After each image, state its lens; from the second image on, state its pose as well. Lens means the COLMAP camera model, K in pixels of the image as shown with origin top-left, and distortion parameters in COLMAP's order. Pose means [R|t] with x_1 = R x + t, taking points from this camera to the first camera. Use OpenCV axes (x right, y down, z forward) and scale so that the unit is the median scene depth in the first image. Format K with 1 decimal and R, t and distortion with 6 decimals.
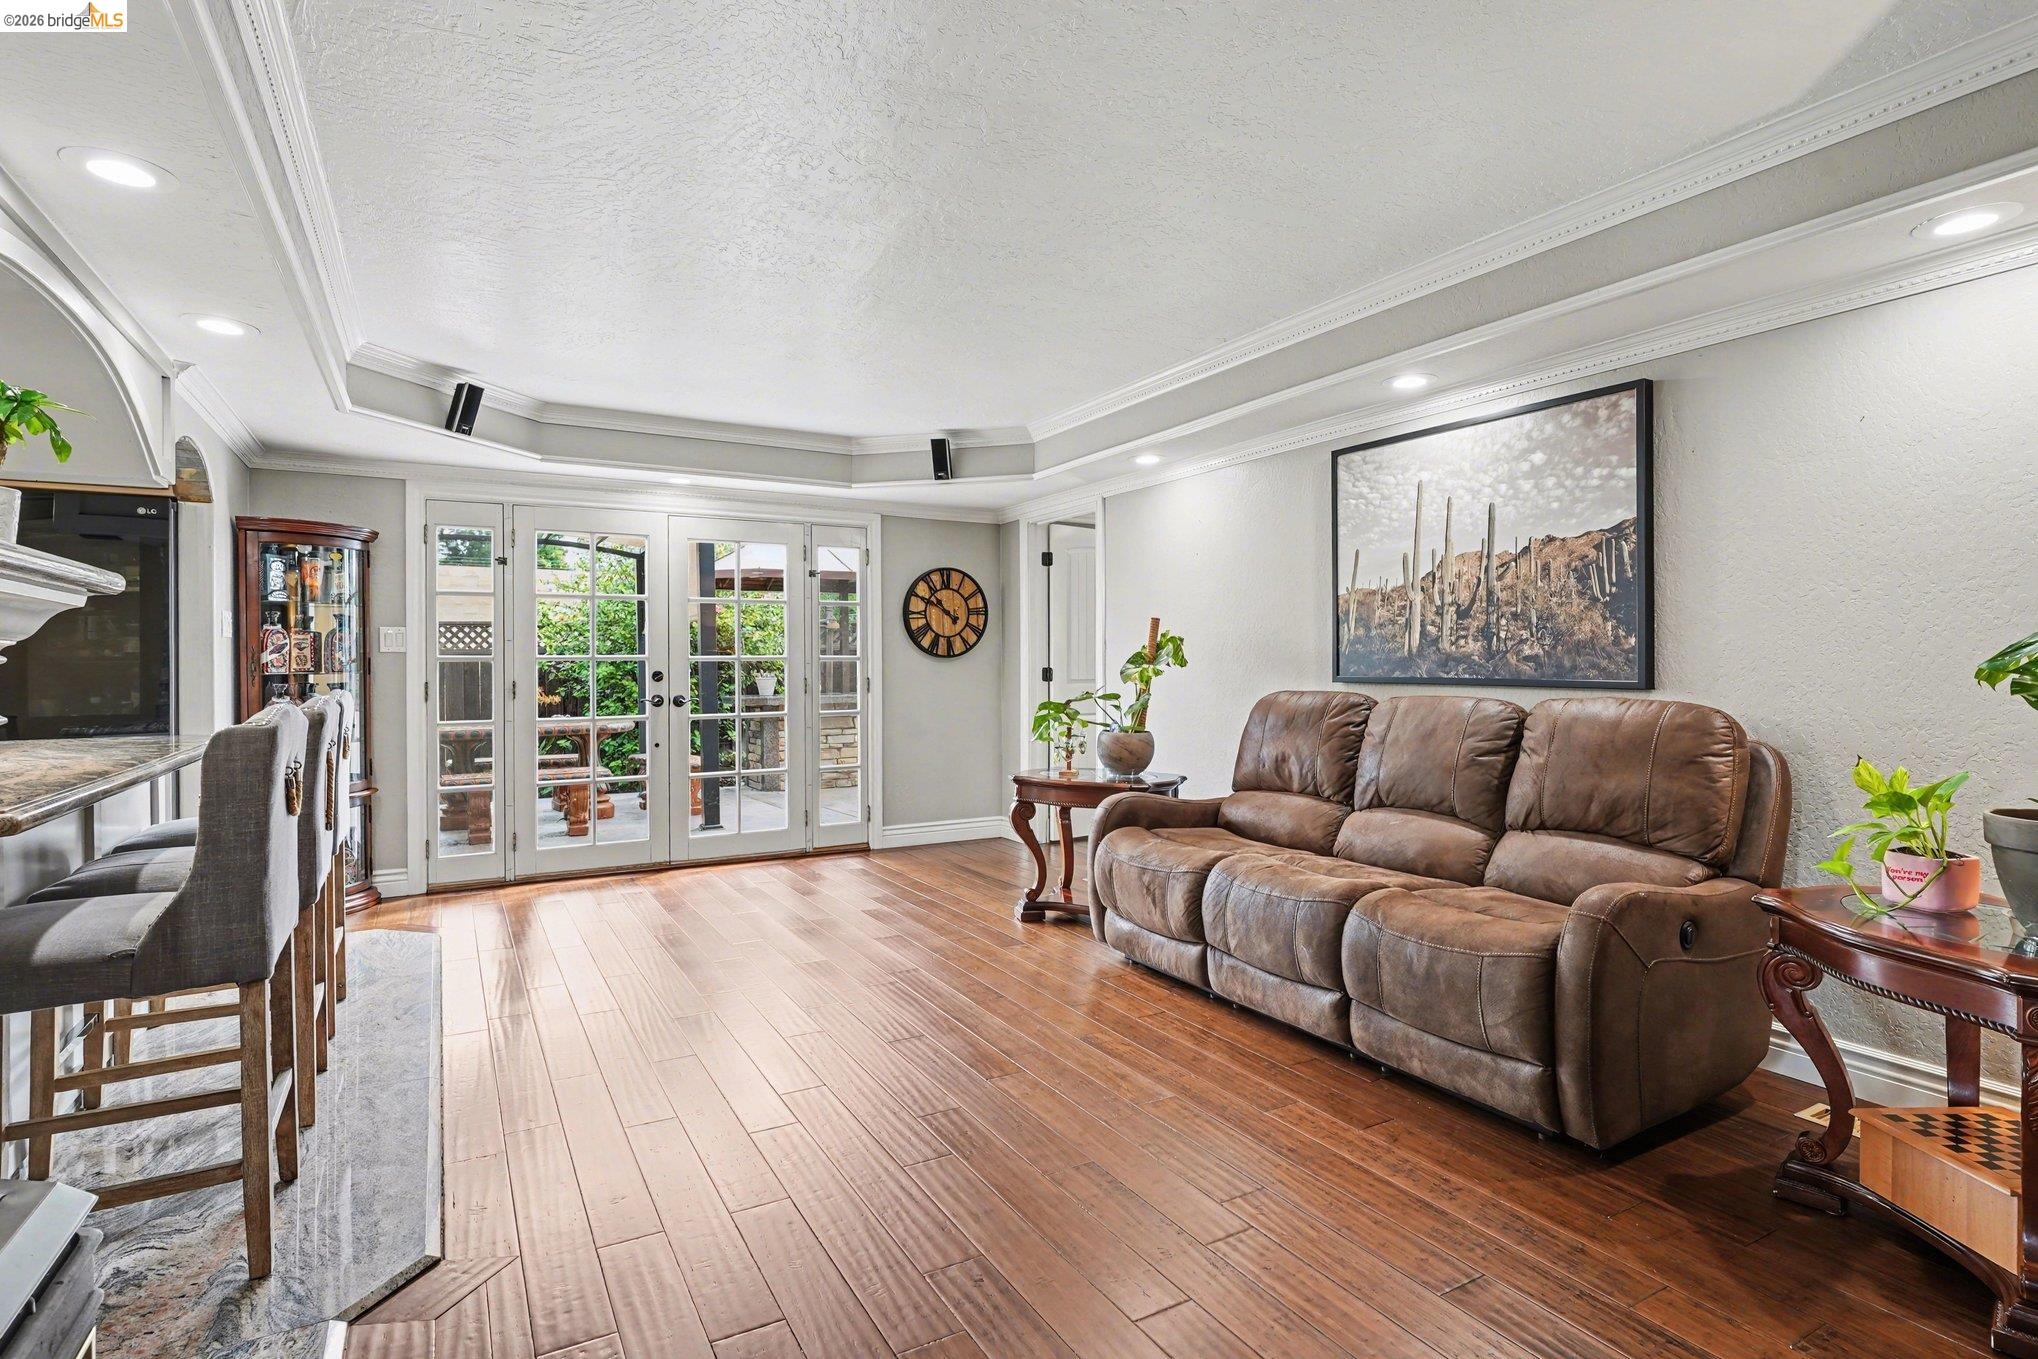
lens RADIAL K [[1021.3, 0, 1033.0], [0, 1021.3, 674.6], [0, 0, 1]] dist [-0.000701, 0.000047]
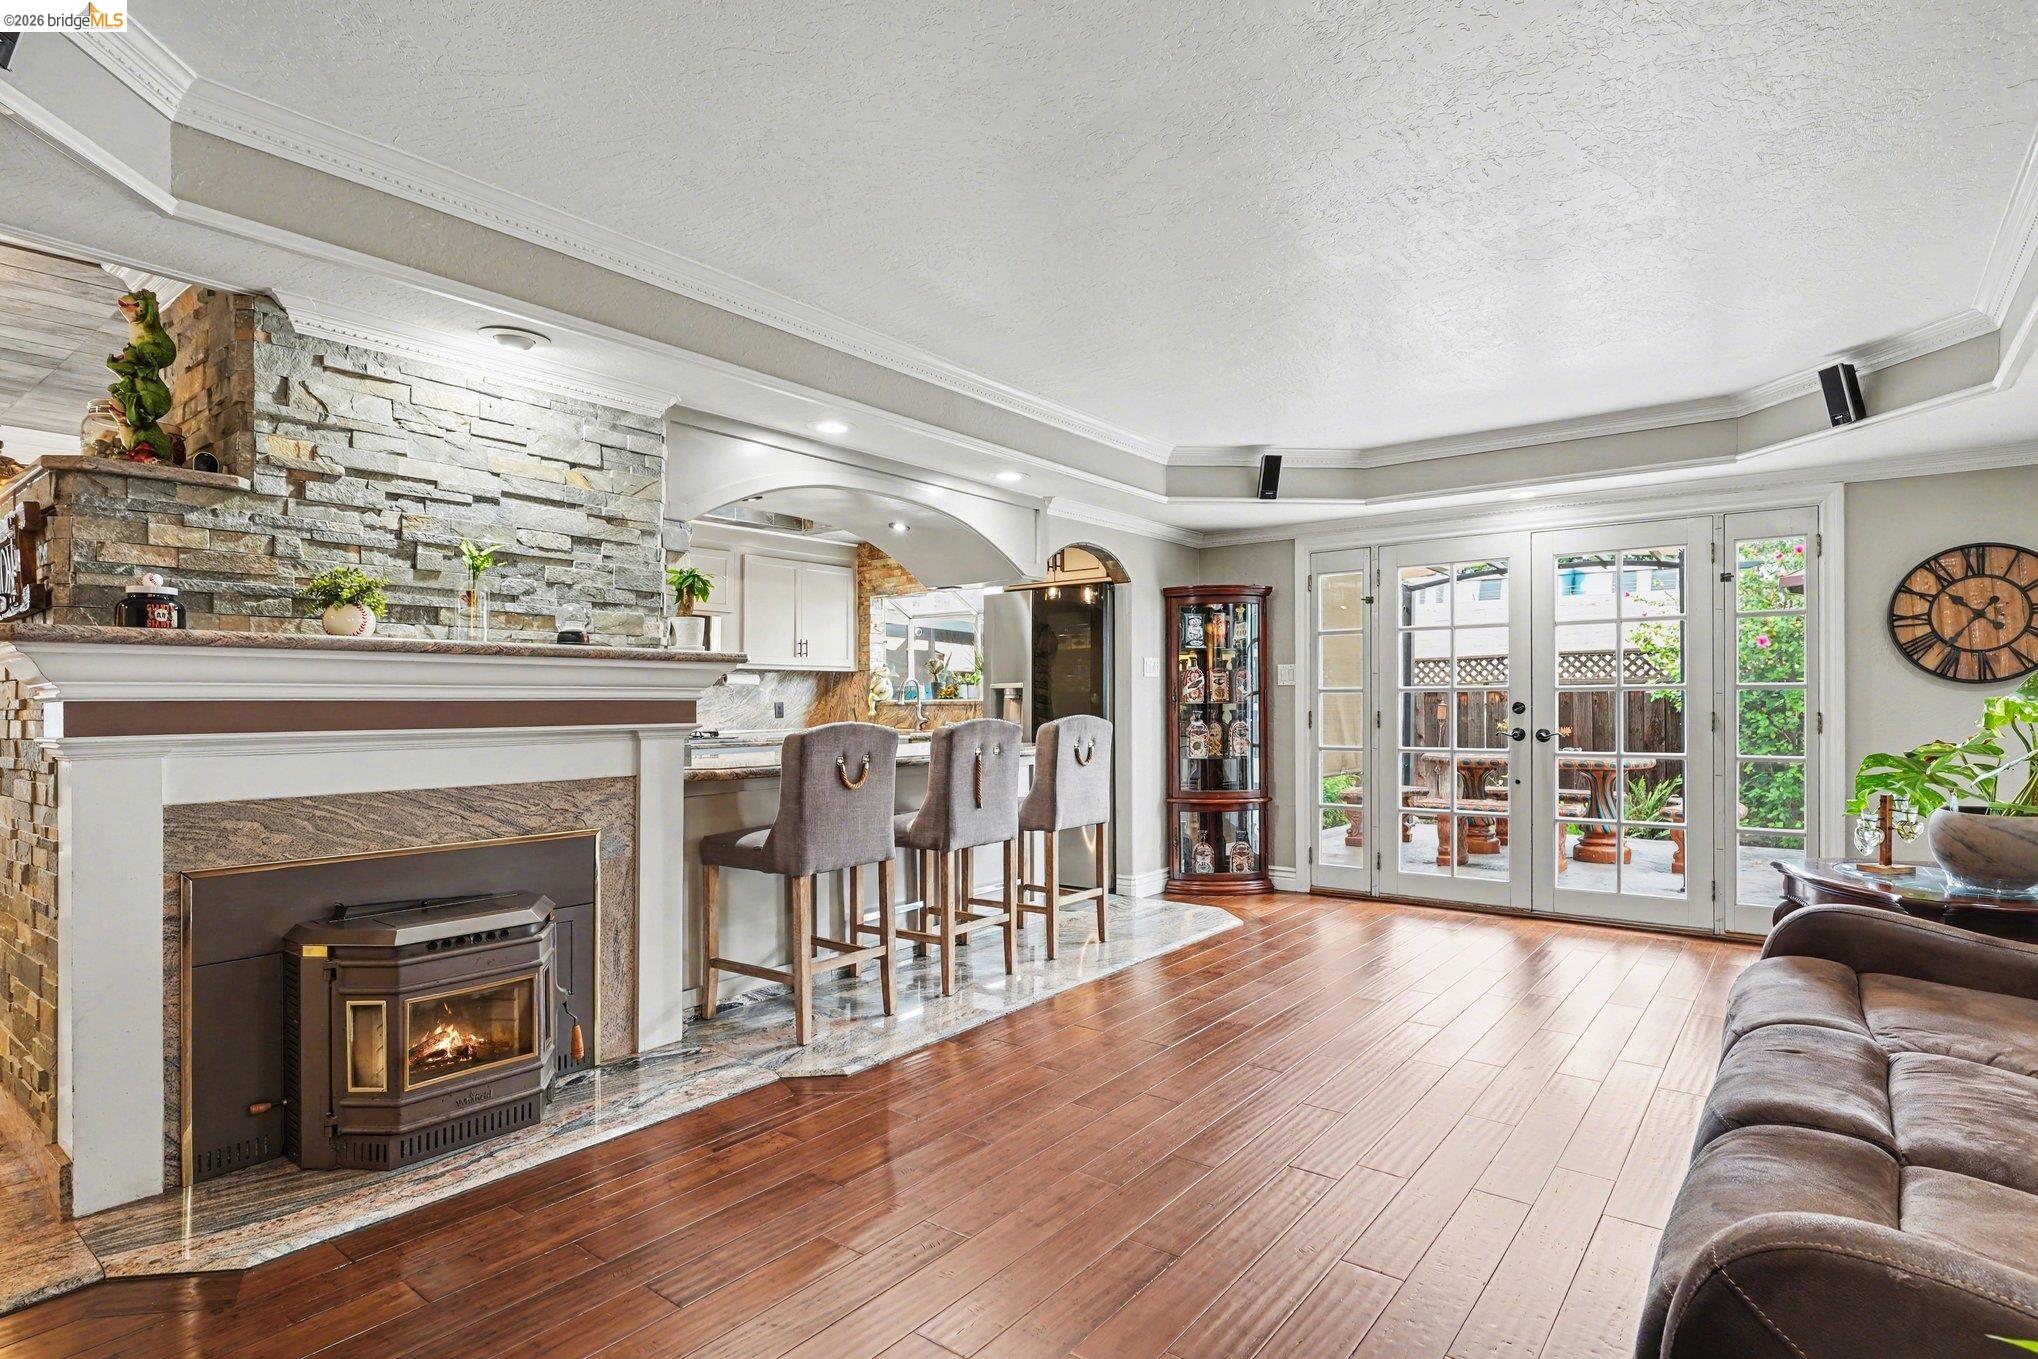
lens RADIAL K [[1053.0, 0, 1012.8], [0, 1053.0, 704.2], [0, 0, 1]] dist [0.000646, 0.000068]
pose [[0.372462, 0.006494, -0.928025, 0.588551], [-0.005984, 0.999972, 0.004596, -0.005700], [0.928028, 0.003842, 0.372490, 0.363549]]
